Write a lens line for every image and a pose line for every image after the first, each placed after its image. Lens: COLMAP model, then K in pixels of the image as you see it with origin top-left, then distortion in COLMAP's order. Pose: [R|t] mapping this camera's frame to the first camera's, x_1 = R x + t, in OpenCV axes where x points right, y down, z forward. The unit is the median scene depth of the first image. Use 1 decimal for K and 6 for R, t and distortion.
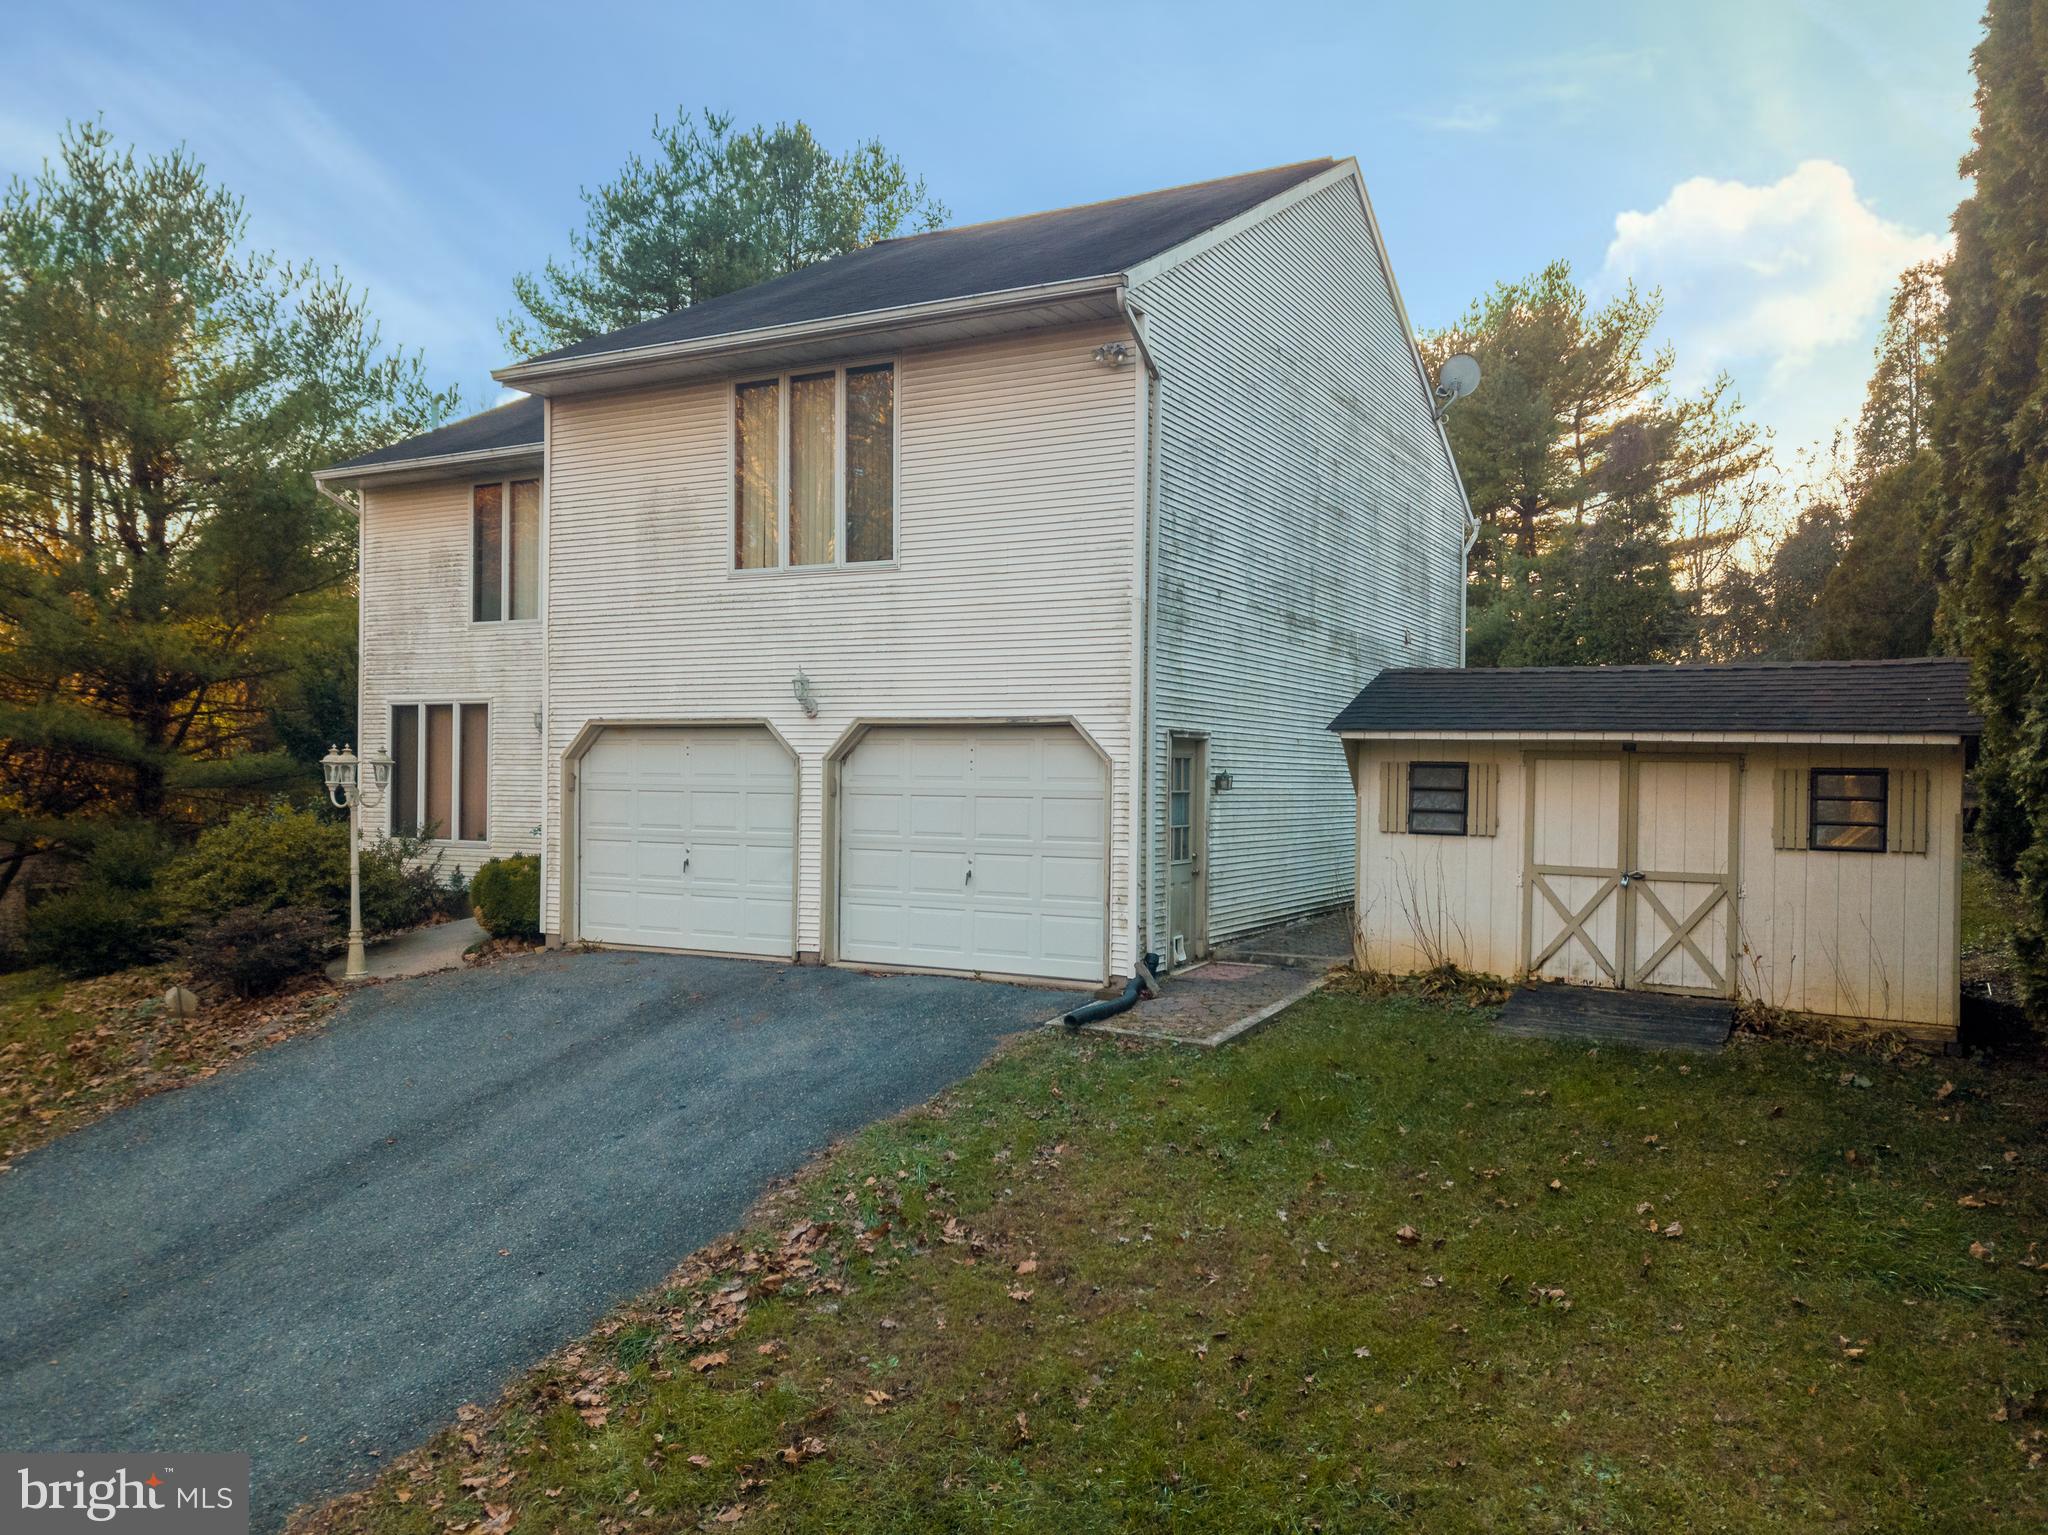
lens RADIAL K [[1553.1, 0, 1024.0], [0, 1553.1, 767.5], [0, 0, 1]] dist [0.027106, -0.005934]
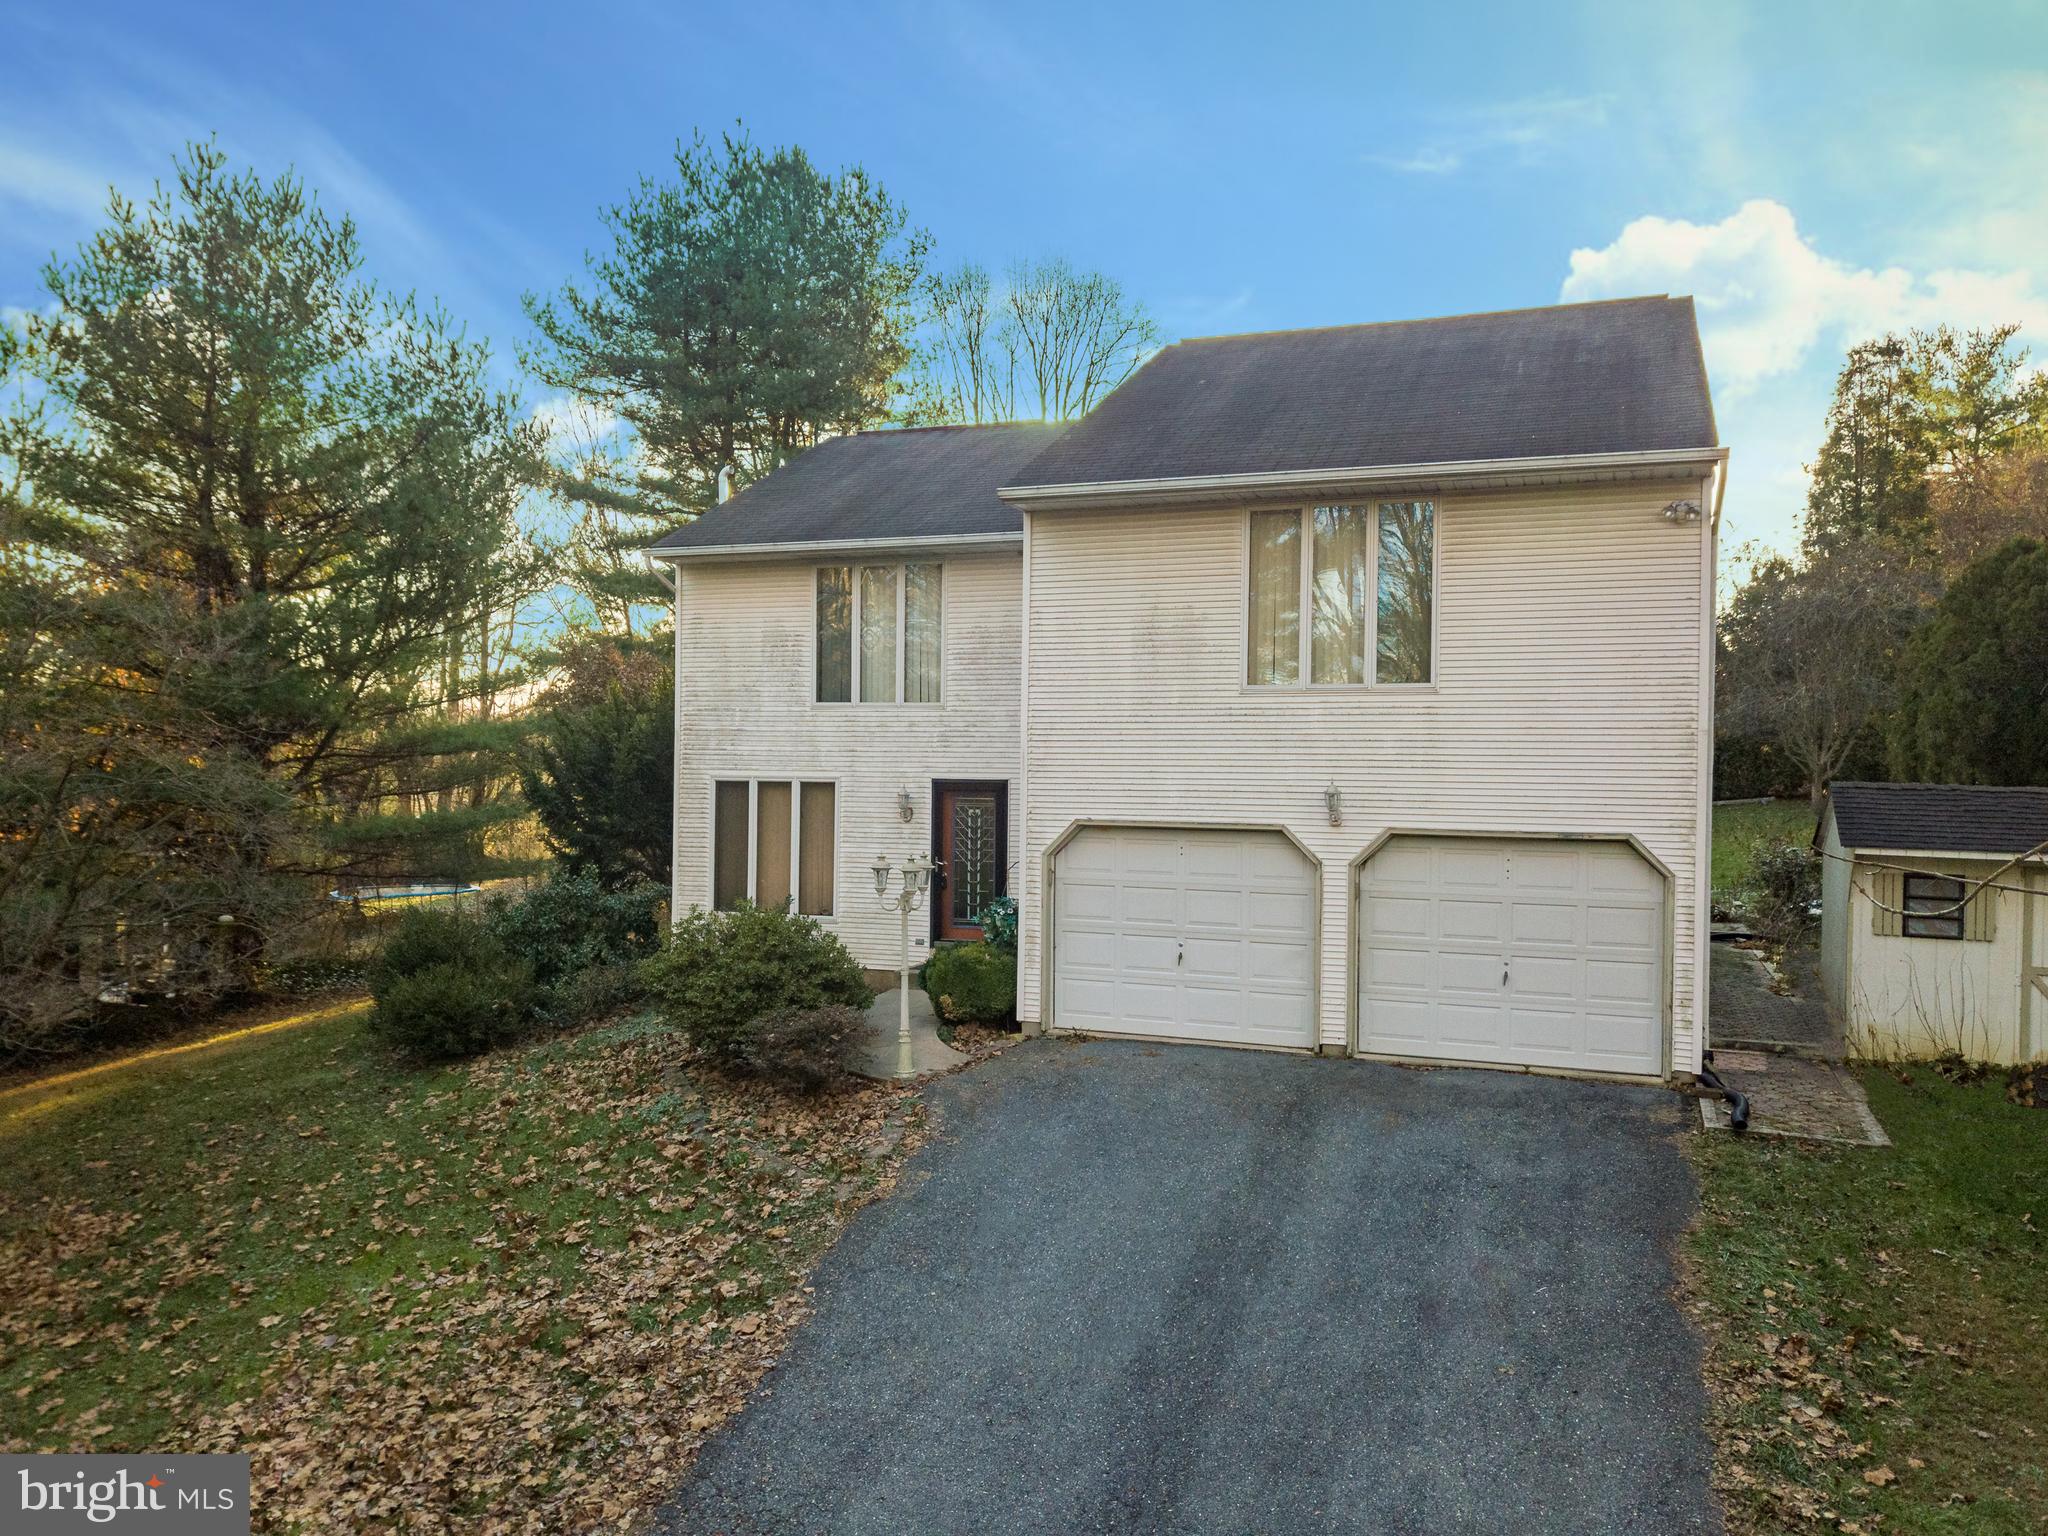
lens RADIAL K [[1562.2, 0, 1024.0], [0, 1562.2, 768.0], [0, 0, 1]] dist [0.026344, -0.005750]
pose [[0.991991, 0.003703, 0.126257, -0.487847], [-0.003835, 0.999992, 0.000797, -0.072234], [-0.126253, -0.001275, 0.991997, -0.043618]]
